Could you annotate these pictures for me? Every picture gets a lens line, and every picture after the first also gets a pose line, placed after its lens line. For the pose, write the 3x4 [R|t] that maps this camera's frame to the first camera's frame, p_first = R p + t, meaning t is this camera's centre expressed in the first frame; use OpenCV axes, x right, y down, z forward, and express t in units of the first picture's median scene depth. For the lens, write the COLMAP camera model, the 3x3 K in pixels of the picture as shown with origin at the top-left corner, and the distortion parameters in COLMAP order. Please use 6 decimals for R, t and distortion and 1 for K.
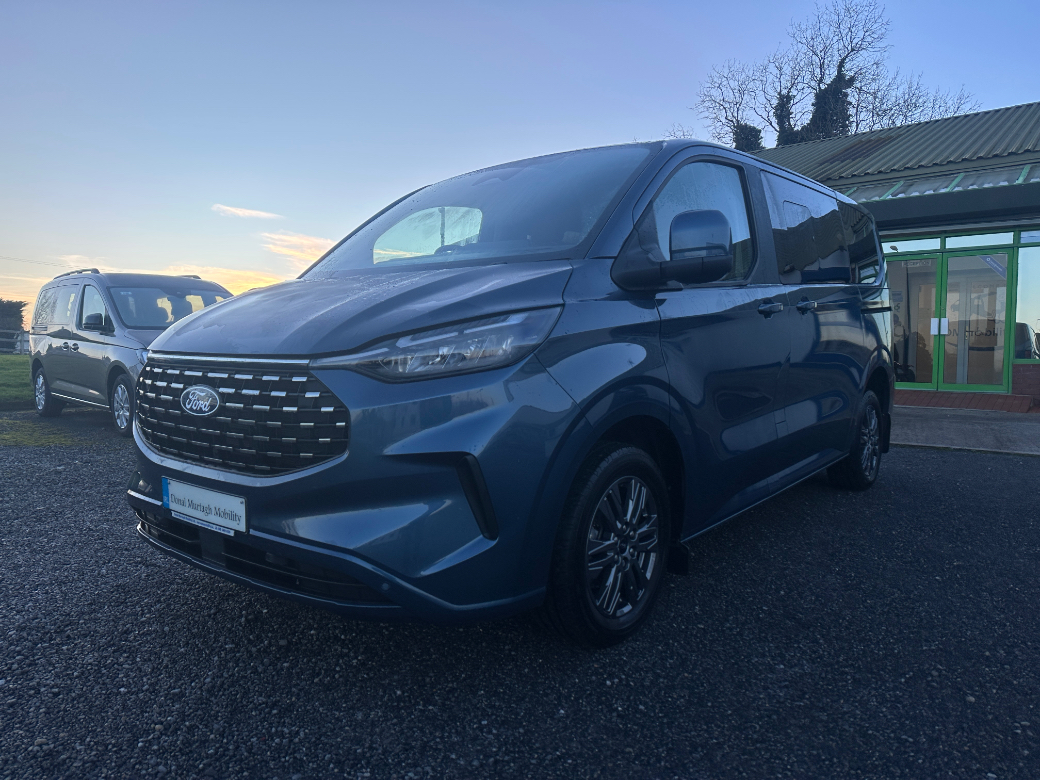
lens RADIAL K [[737.9, 0, 521.9], [0, 737.9, 385.4], [0, 0, 1]] dist [0.044980, -0.031710]
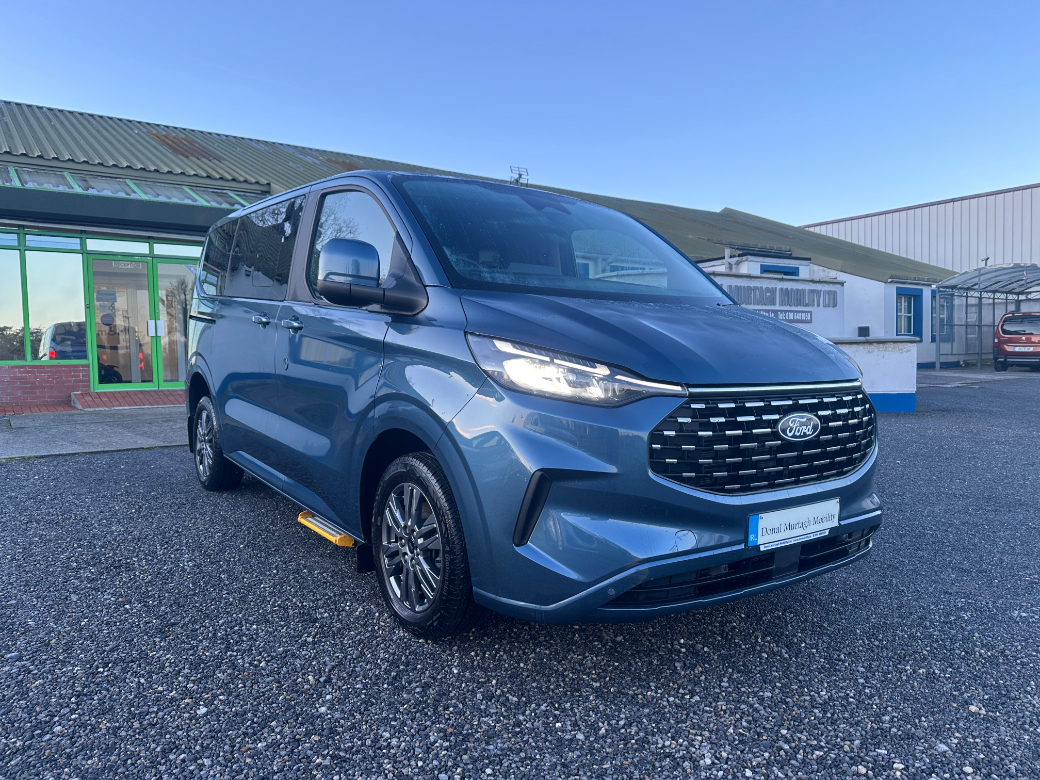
lens RADIAL K [[737.9, 0, 522.5], [0, 737.9, 393.6], [0, 0, 1]] dist [0.044980, -0.031710]
pose [[0.273504, -0.073569, 0.959053, -1.547681], [0.053814, 0.996679, 0.061108, -0.113090], [-0.960364, 0.034897, 0.276555, 1.065509]]
